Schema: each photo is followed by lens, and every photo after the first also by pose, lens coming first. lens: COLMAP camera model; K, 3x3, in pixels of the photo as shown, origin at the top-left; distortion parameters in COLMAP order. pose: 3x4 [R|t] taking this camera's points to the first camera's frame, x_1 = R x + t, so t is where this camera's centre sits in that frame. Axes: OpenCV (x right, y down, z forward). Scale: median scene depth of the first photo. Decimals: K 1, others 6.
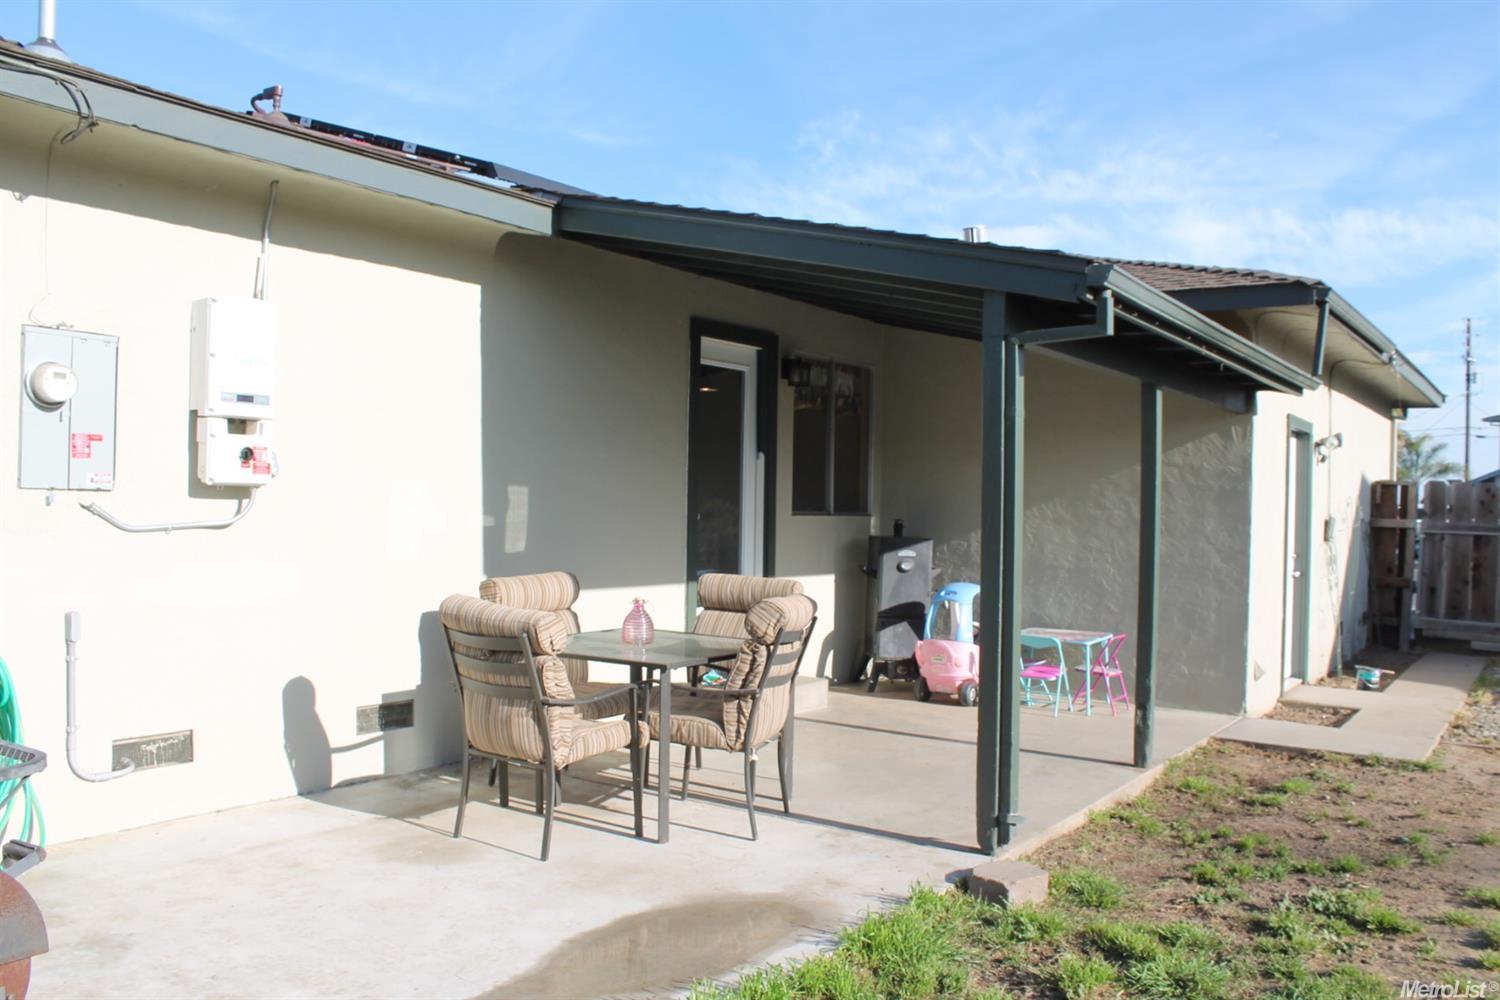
lens RADIAL K [[1275.4, 0, 755.4], [0, 1275.4, 516.2], [0, 0, 1]] dist [-0.150202, 0.128793]
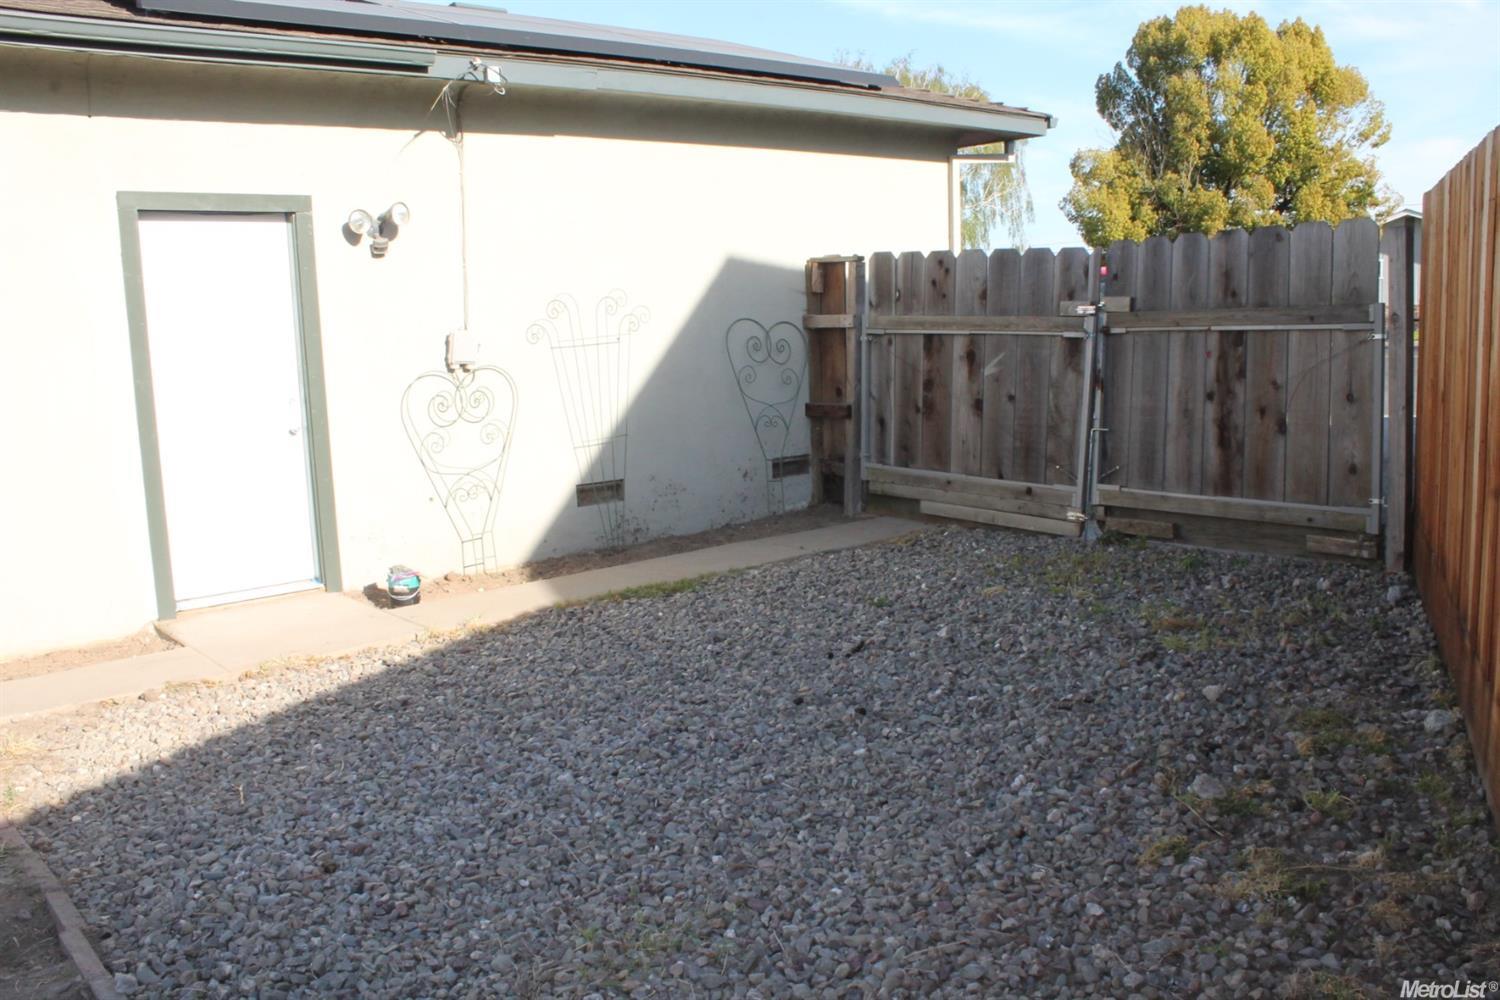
lens RADIAL K [[1275.4, 0, 745.8], [0, 1275.4, 498.5], [0, 0, 1]] dist [-0.150202, 0.128793]
pose [[0.960016, -0.016046, -0.279486, 0.901400], [0.054826, 0.989799, 0.131498, 0.010534], [0.274525, -0.141563, 0.951102, 0.451776]]
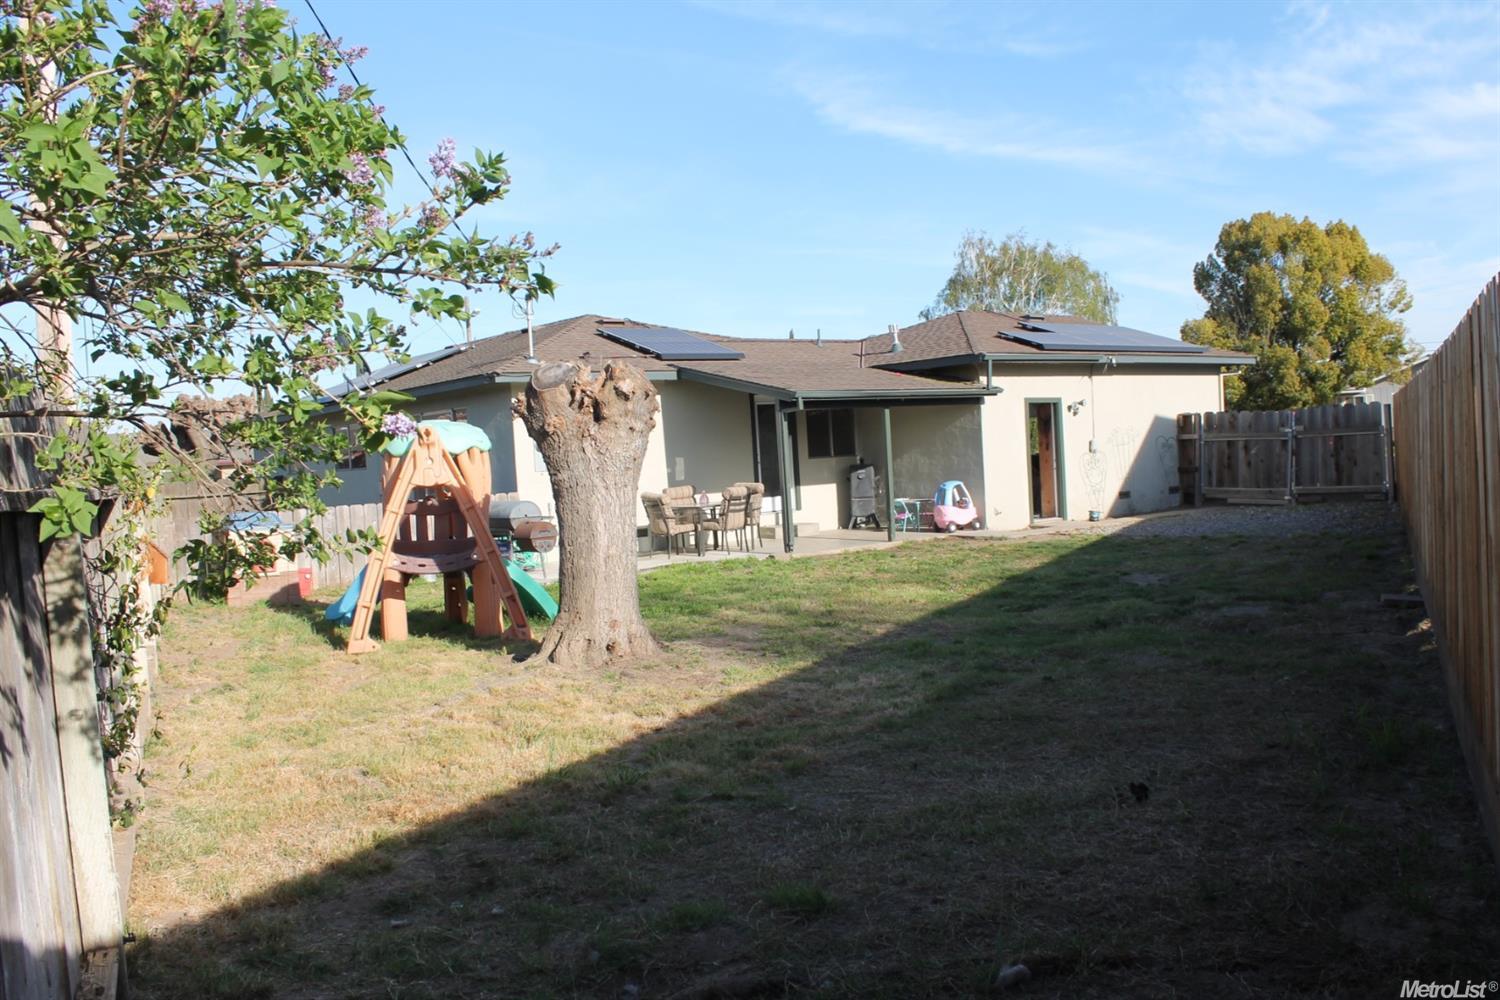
lens RADIAL K [[1275.4, 0, 747.8], [0, 1275.4, 497.6], [0, 0, 1]] dist [-0.150202, 0.128793]
pose [[0.948396, -0.061019, -0.311162, 0.641995], [0.071849, 0.997140, 0.023452, 0.007084], [0.308841, -0.044599, 0.950067, -1.303125]]
